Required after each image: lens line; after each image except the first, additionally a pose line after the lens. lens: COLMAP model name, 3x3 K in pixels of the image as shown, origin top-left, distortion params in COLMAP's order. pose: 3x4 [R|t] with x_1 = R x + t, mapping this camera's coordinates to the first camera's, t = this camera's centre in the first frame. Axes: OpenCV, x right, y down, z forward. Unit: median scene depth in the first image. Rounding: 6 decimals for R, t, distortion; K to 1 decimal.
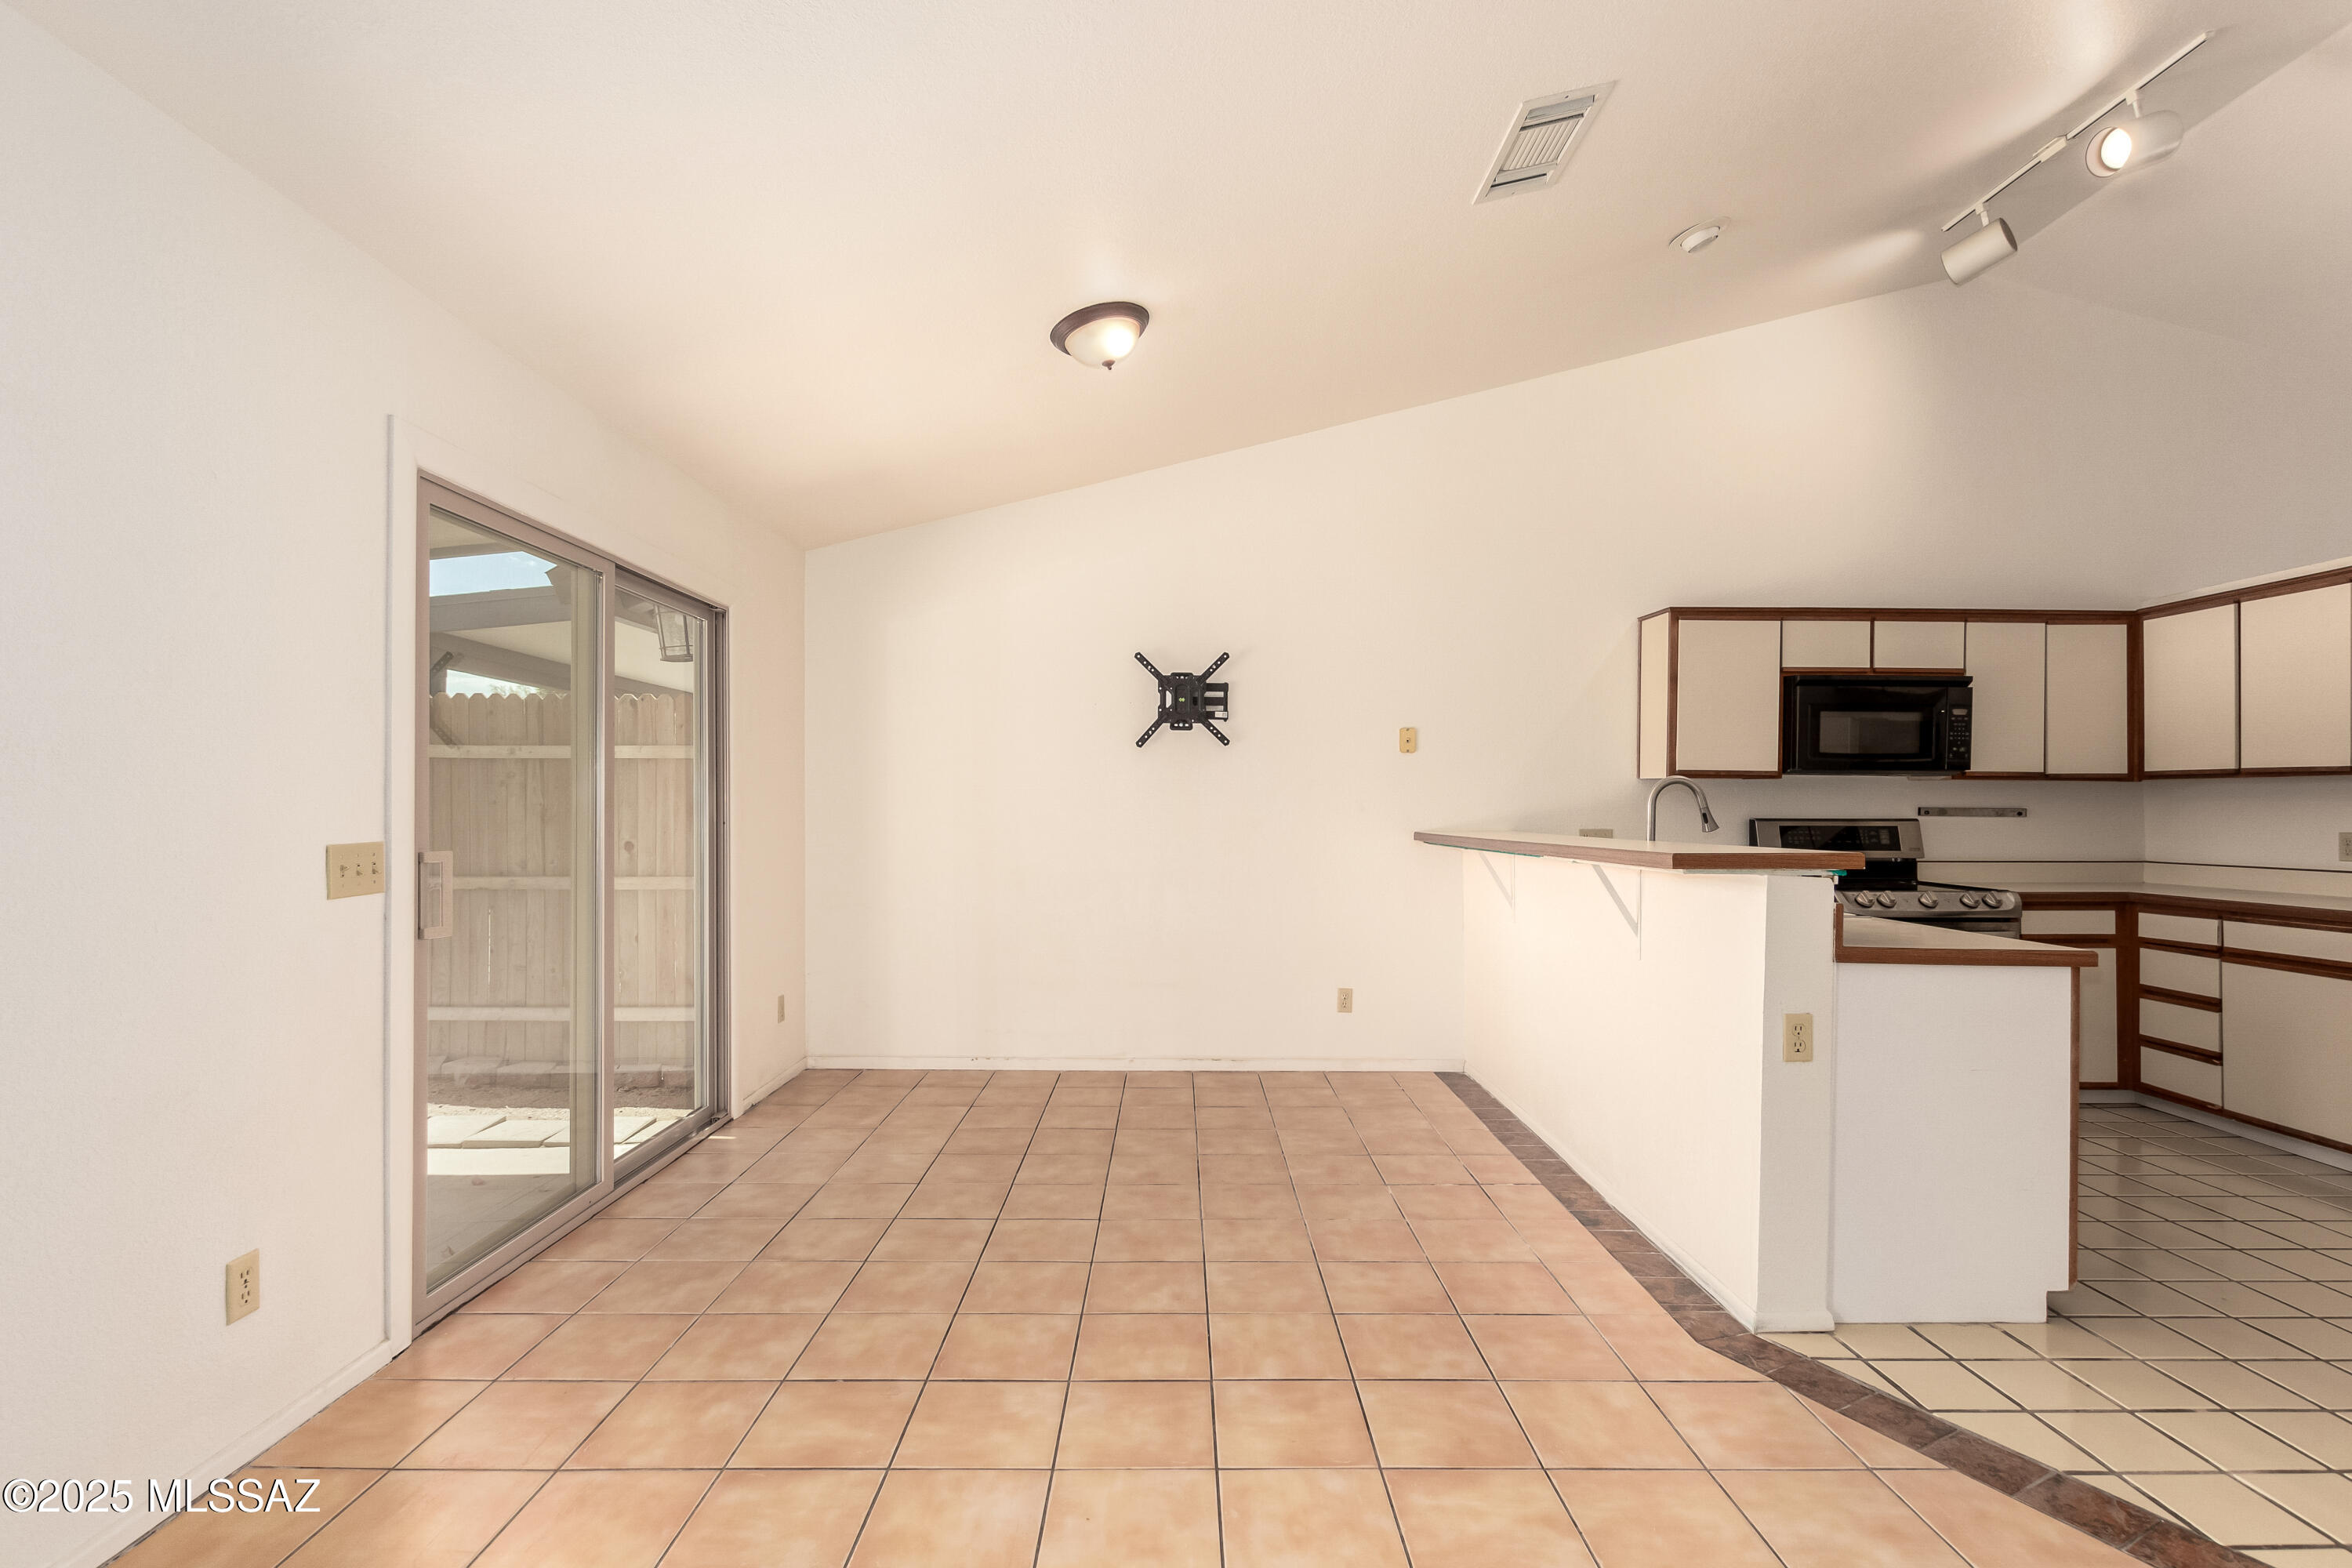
lens RADIAL K [[1064.7, 0, 1181.6], [0, 1064.7, 815.7], [0, 0, 1]] dist [0.004883, -0.002208]
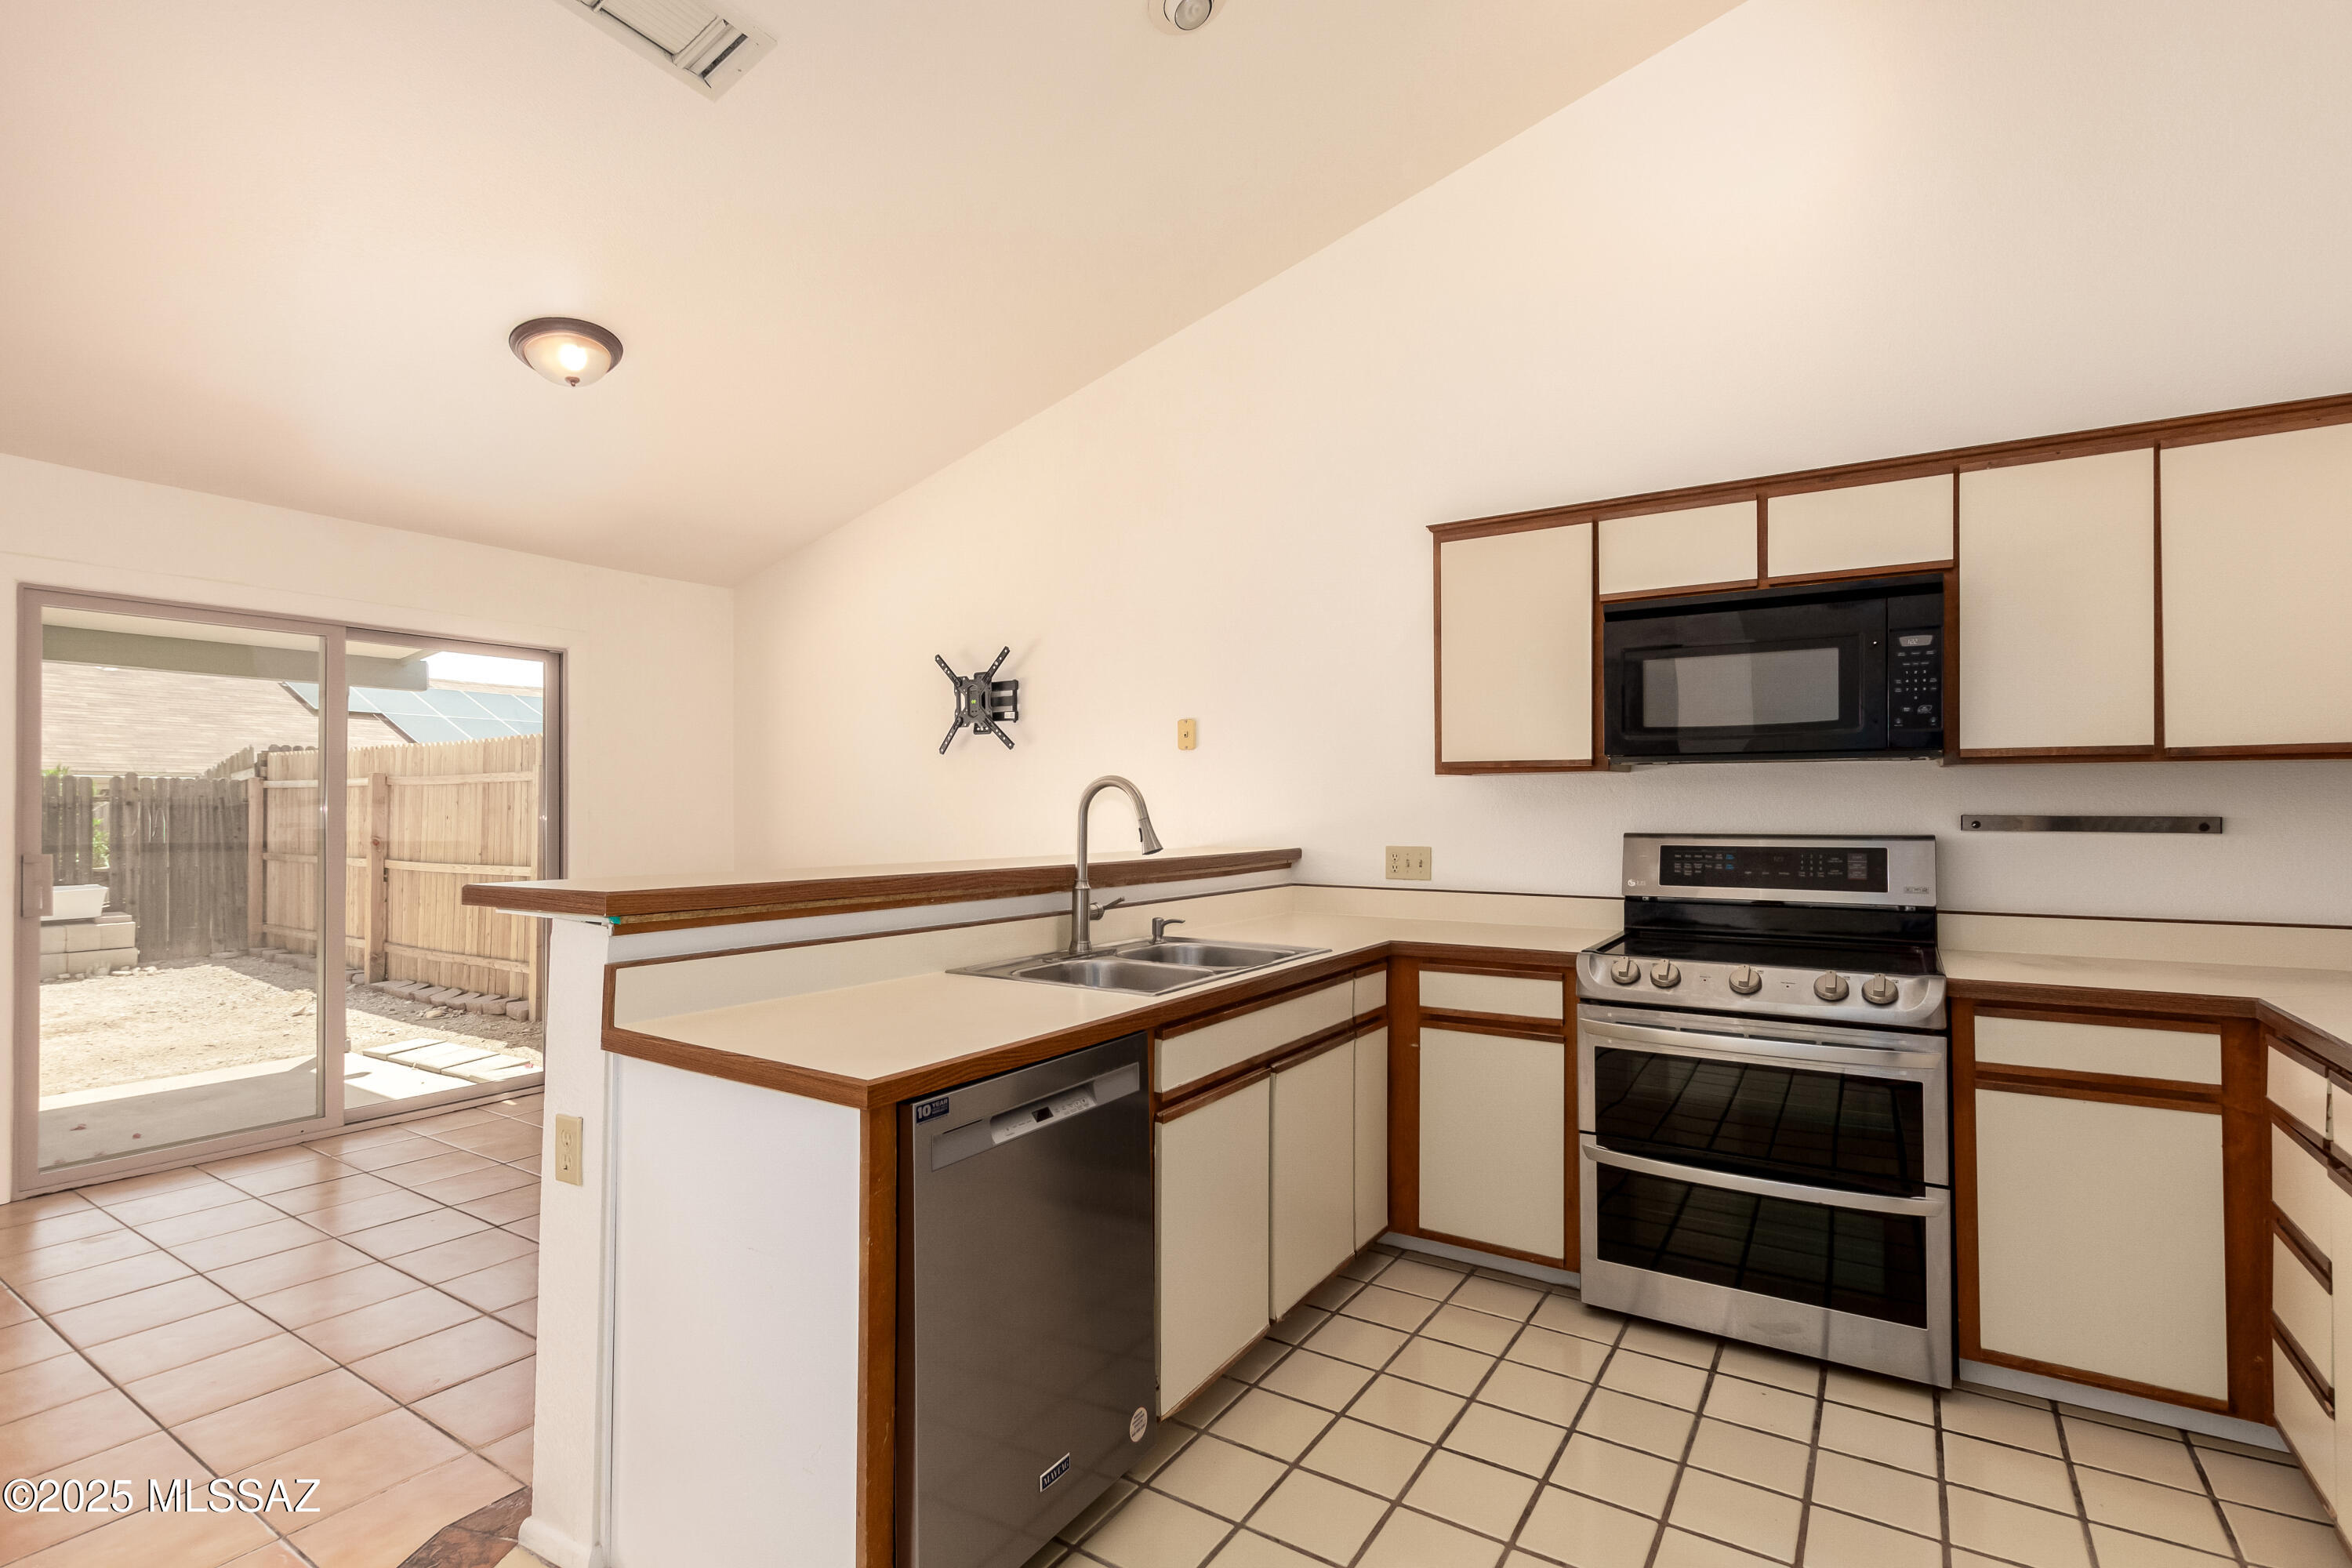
lens RADIAL K [[1074.5, 0, 1189.6], [0, 1074.5, 813.8], [0, 0, 1]] dist [0.011329, -0.005307]
pose [[0.839965, -0.003197, -0.542632, 0.716731], [0.000522, 0.999987, -0.005085, -0.006332], [0.542641, 0.003988, 0.839955, 0.337904]]
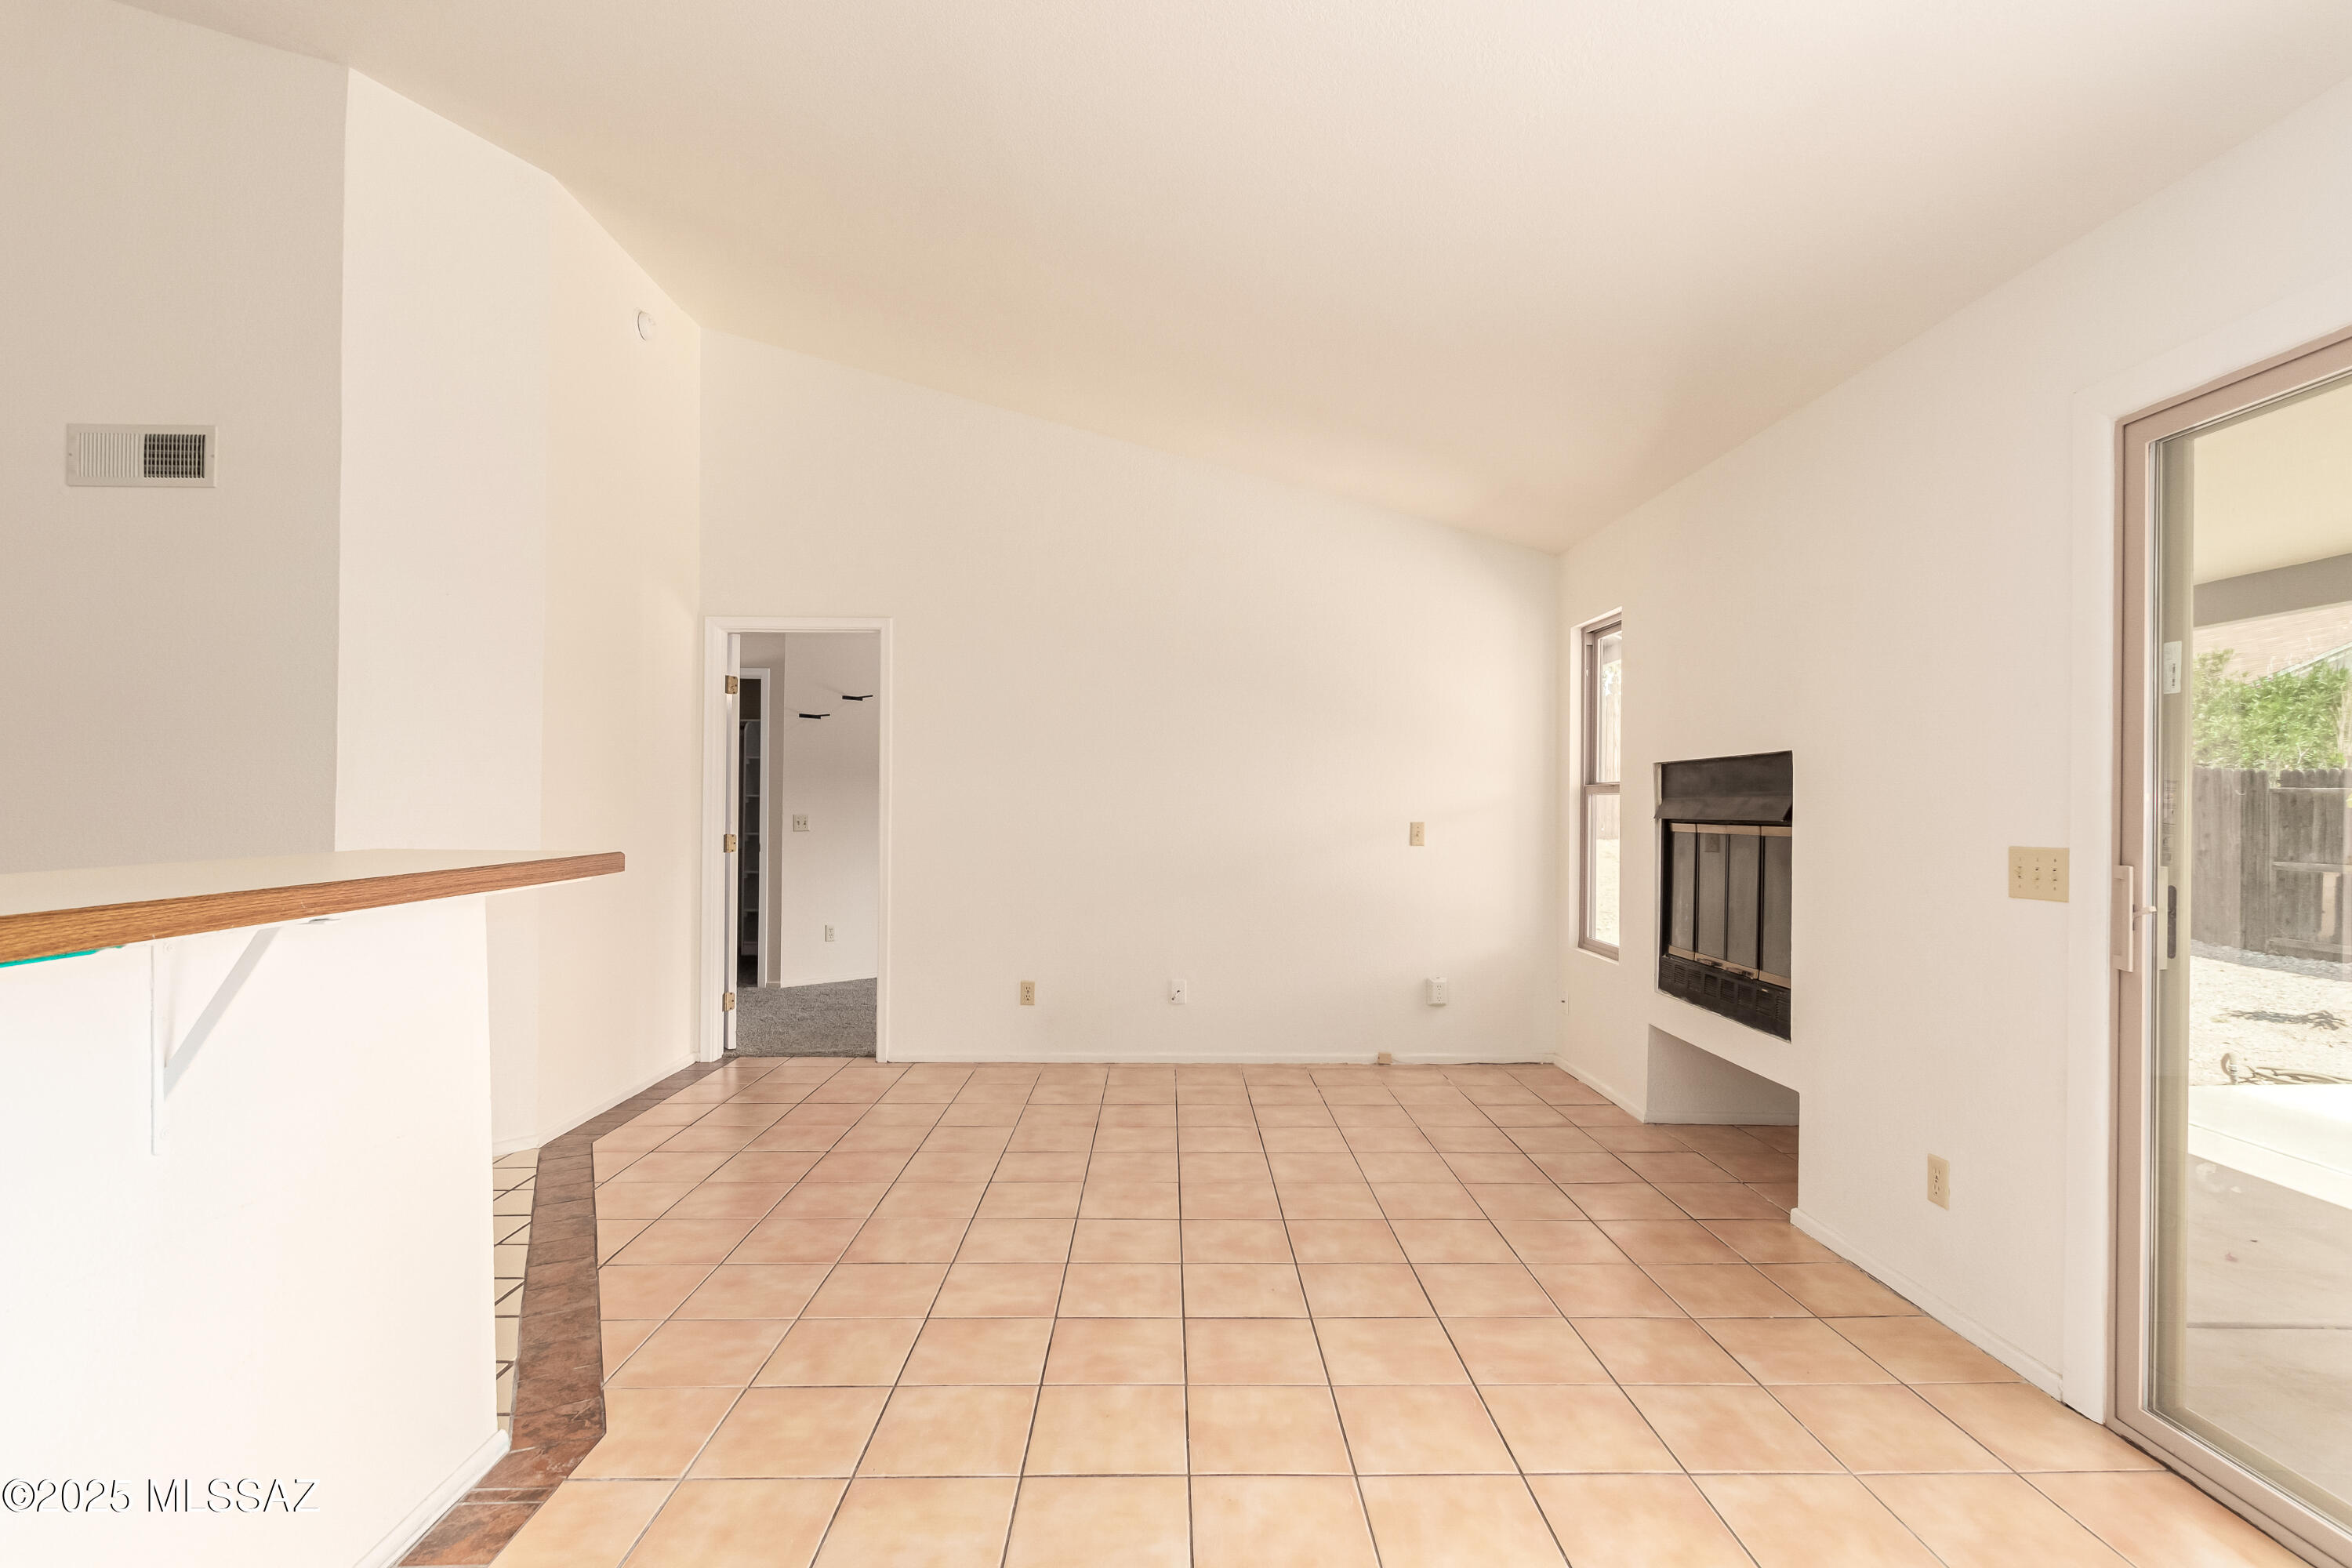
lens RADIAL K [[1064.7, 0, 1188.1], [0, 1064.7, 803.5], [0, 0, 1]] dist [0.004883, -0.002208]
pose [[-0.999714, -0.012111, -0.020626, 0.026143], [-0.012240, 0.999906, 0.006186, -0.006136], [0.020549, 0.006437, -0.999768, 0.976928]]
